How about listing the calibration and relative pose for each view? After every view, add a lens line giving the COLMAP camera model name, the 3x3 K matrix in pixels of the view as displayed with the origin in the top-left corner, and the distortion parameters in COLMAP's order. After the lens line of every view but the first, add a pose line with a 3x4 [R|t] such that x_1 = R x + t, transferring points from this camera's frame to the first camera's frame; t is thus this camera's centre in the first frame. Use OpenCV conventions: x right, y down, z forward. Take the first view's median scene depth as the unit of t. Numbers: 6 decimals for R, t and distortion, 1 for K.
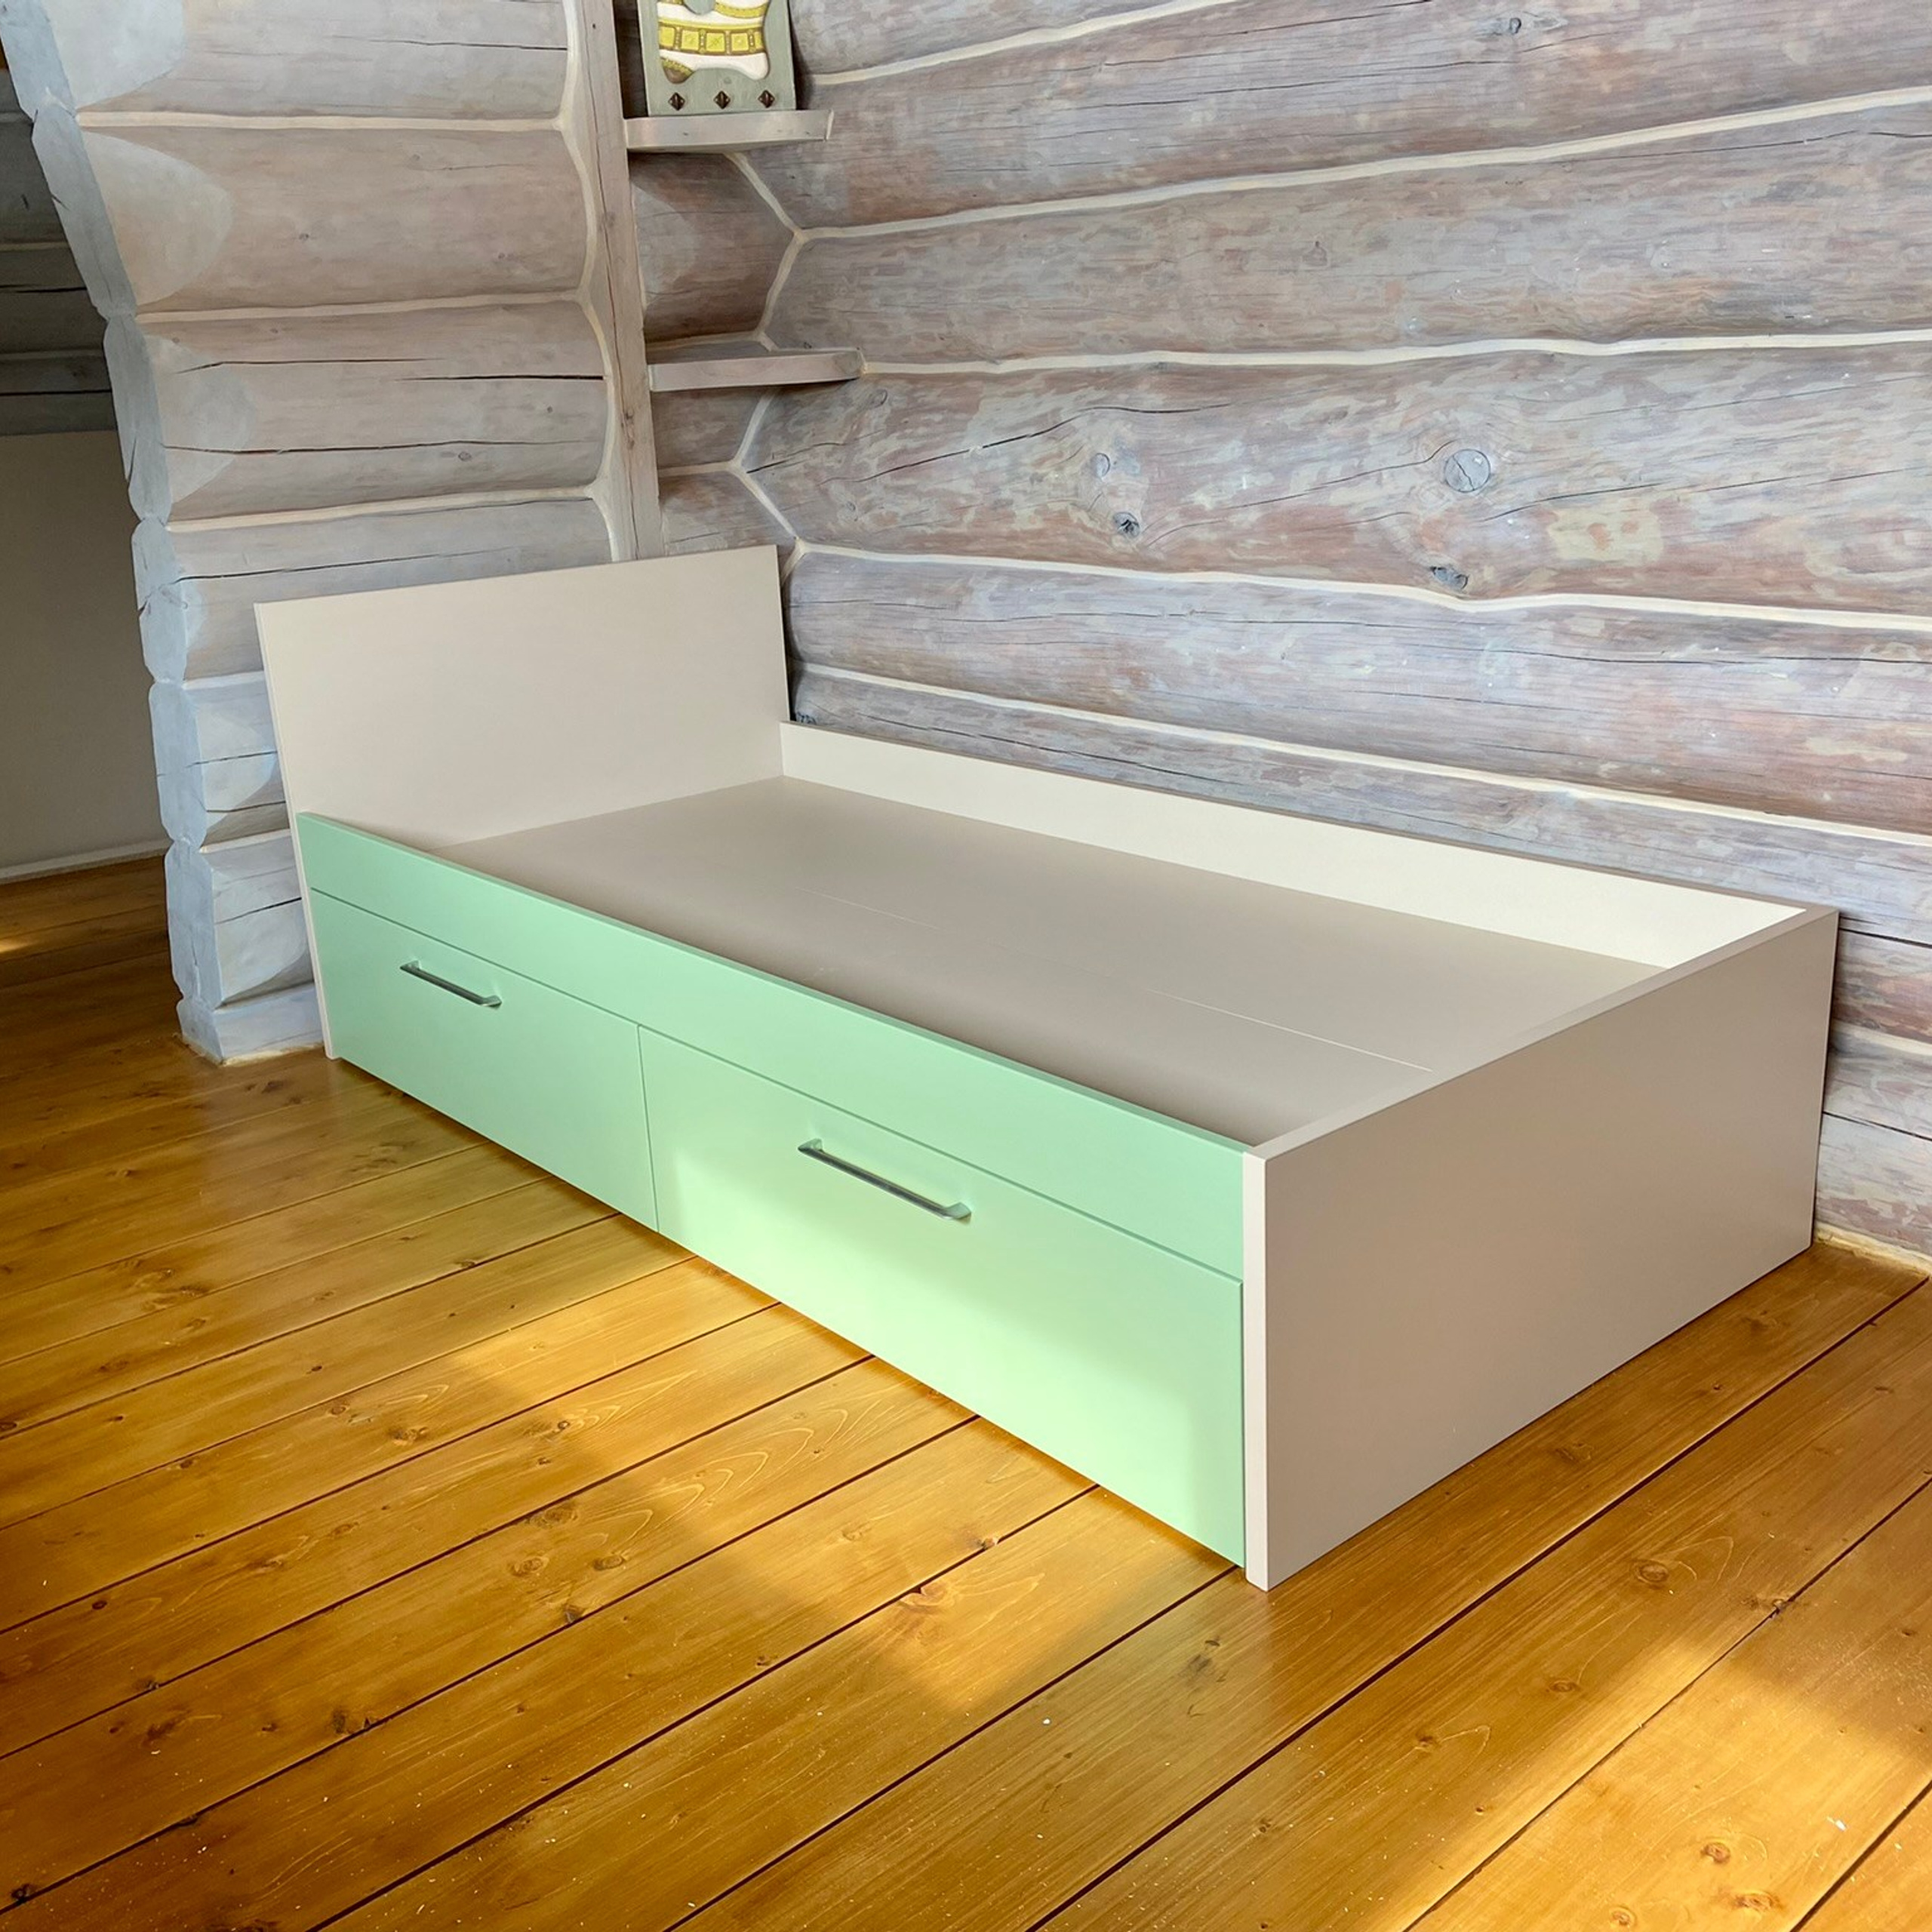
lens RADIAL K [[1923.5, 0, 966.0], [0, 1923.5, 966.0], [0, 0, 1]] dist [0.162674, -0.201395]
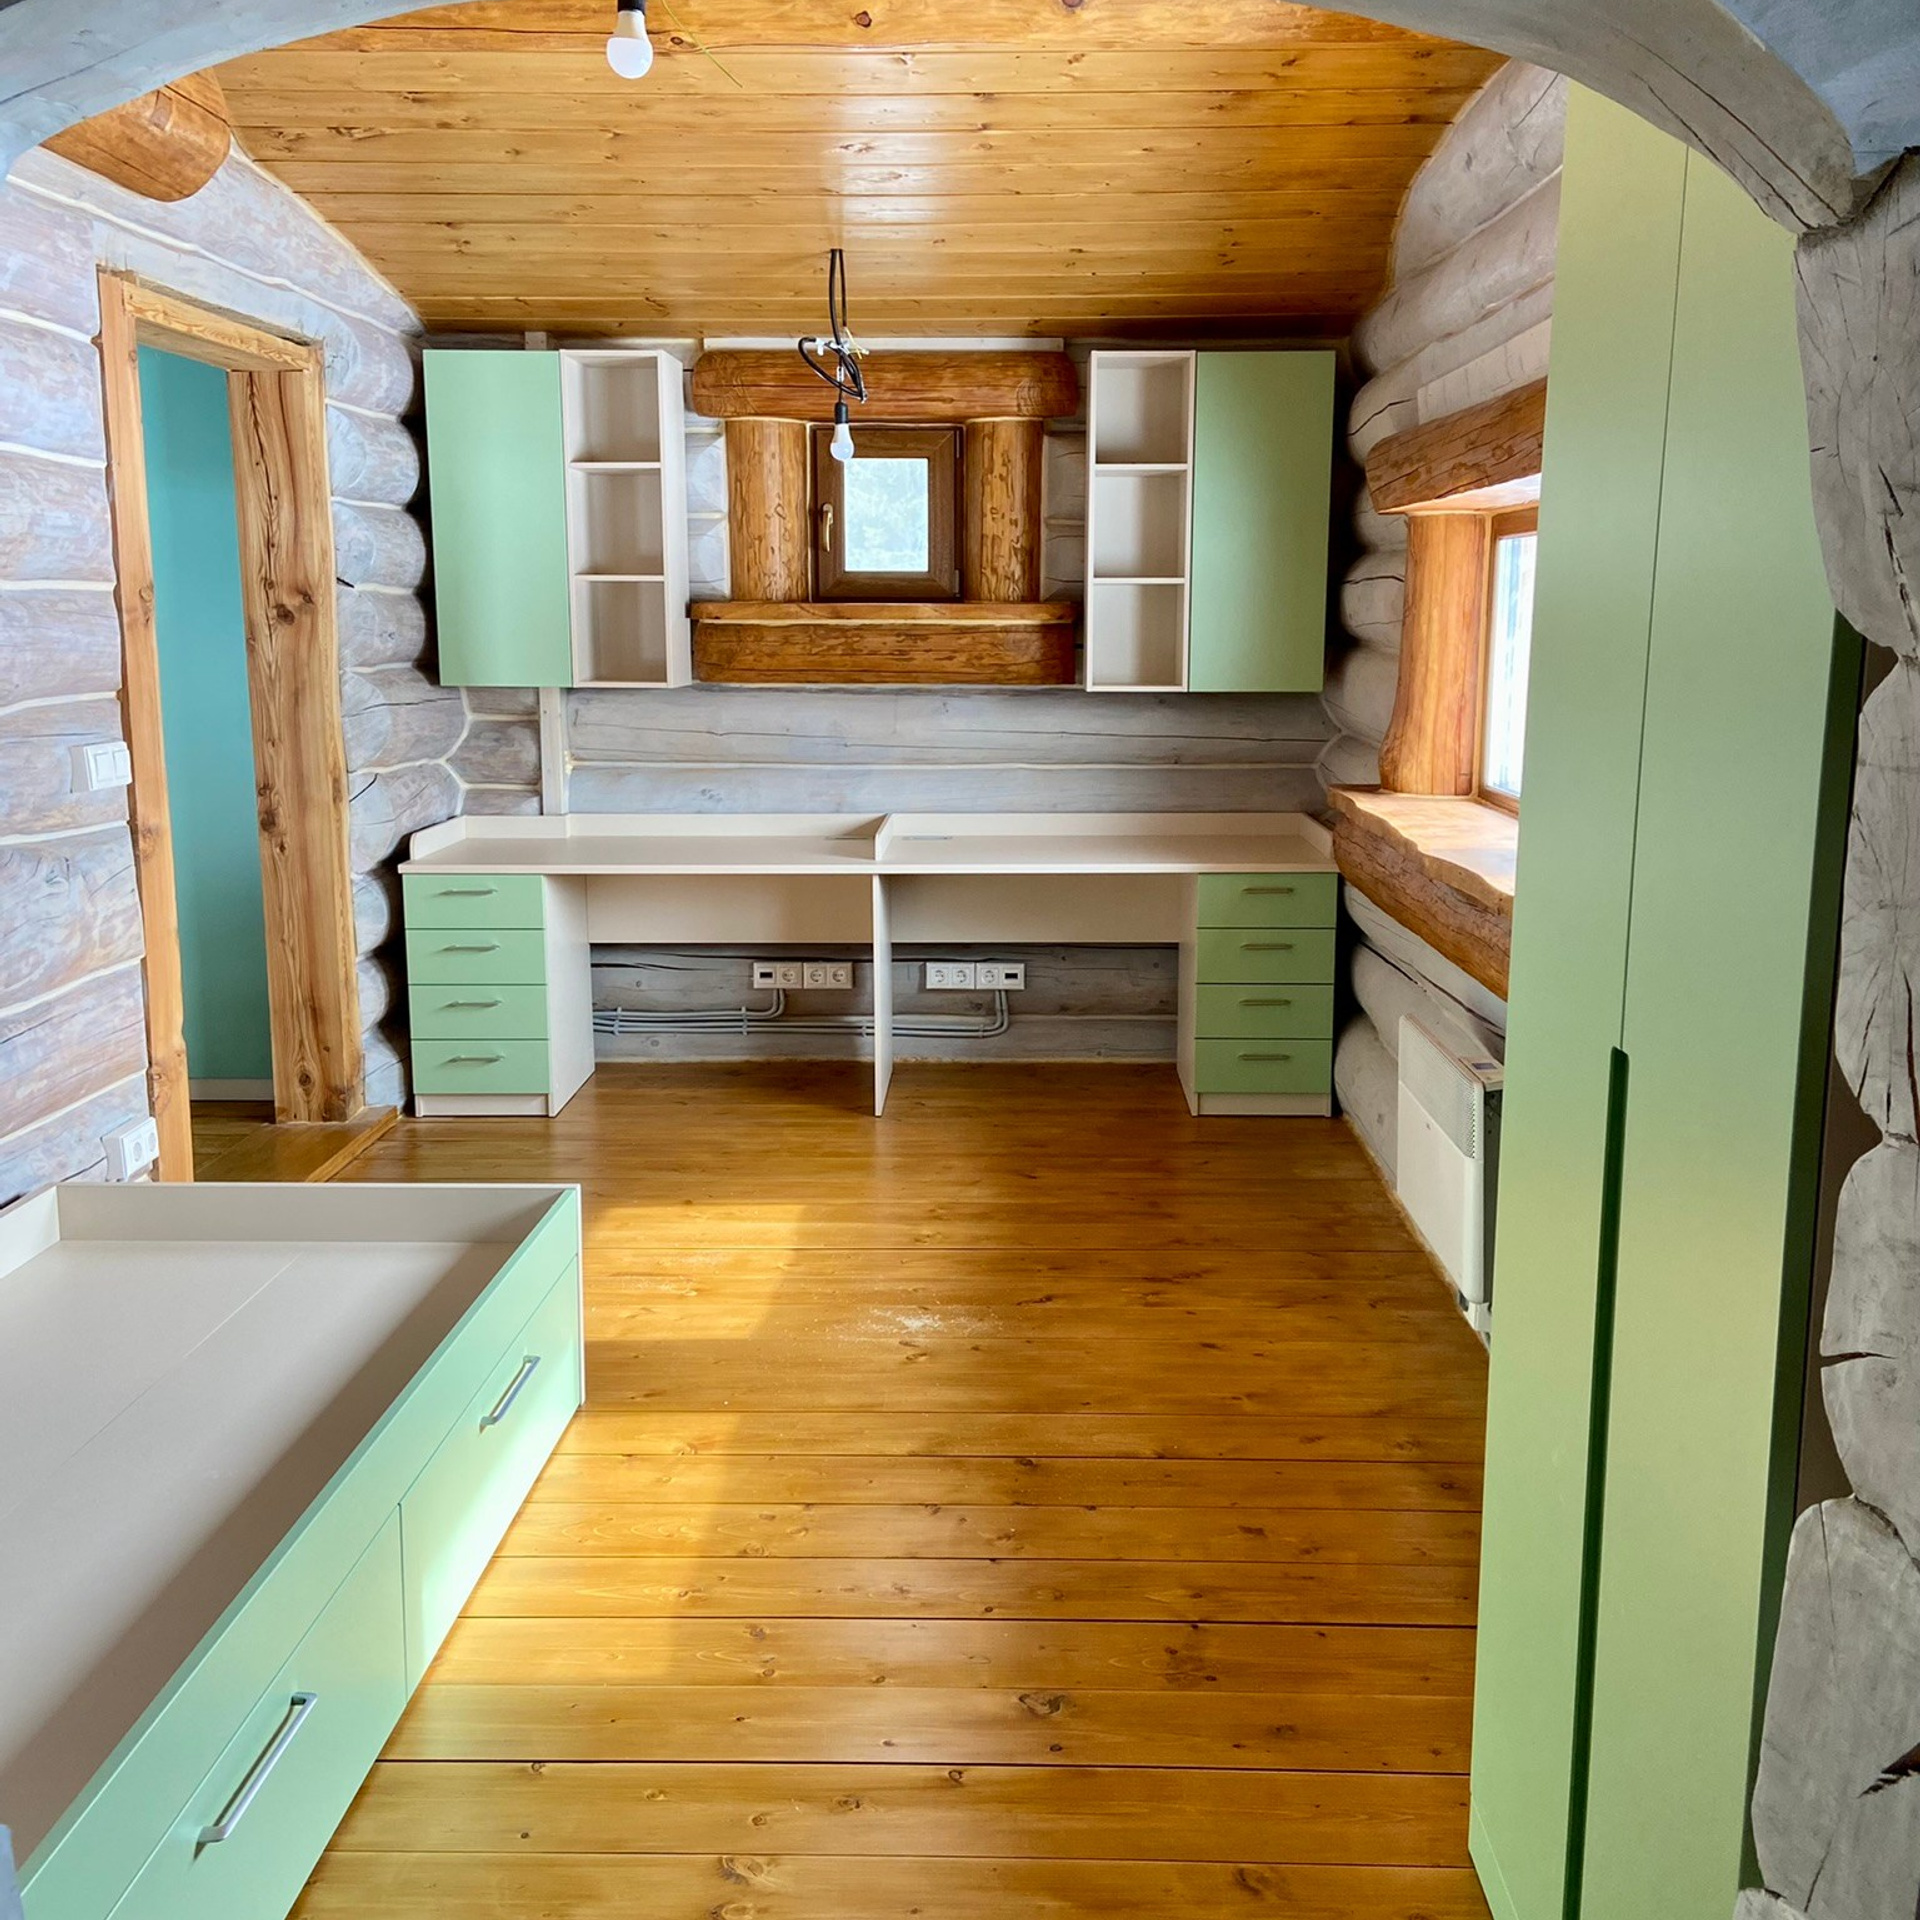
lens RADIAL K [[1911.6, 0, 960.0], [0, 1911.6, 960.0], [0, 0, 1]] dist [0.162674, -0.201395]
pose [[-0.735693, -0.076120, 0.673024, -1.475126], [0.235176, 0.903135, 0.359220, -0.739369], [-0.635176, 0.422555, -0.646529, 1.858355]]
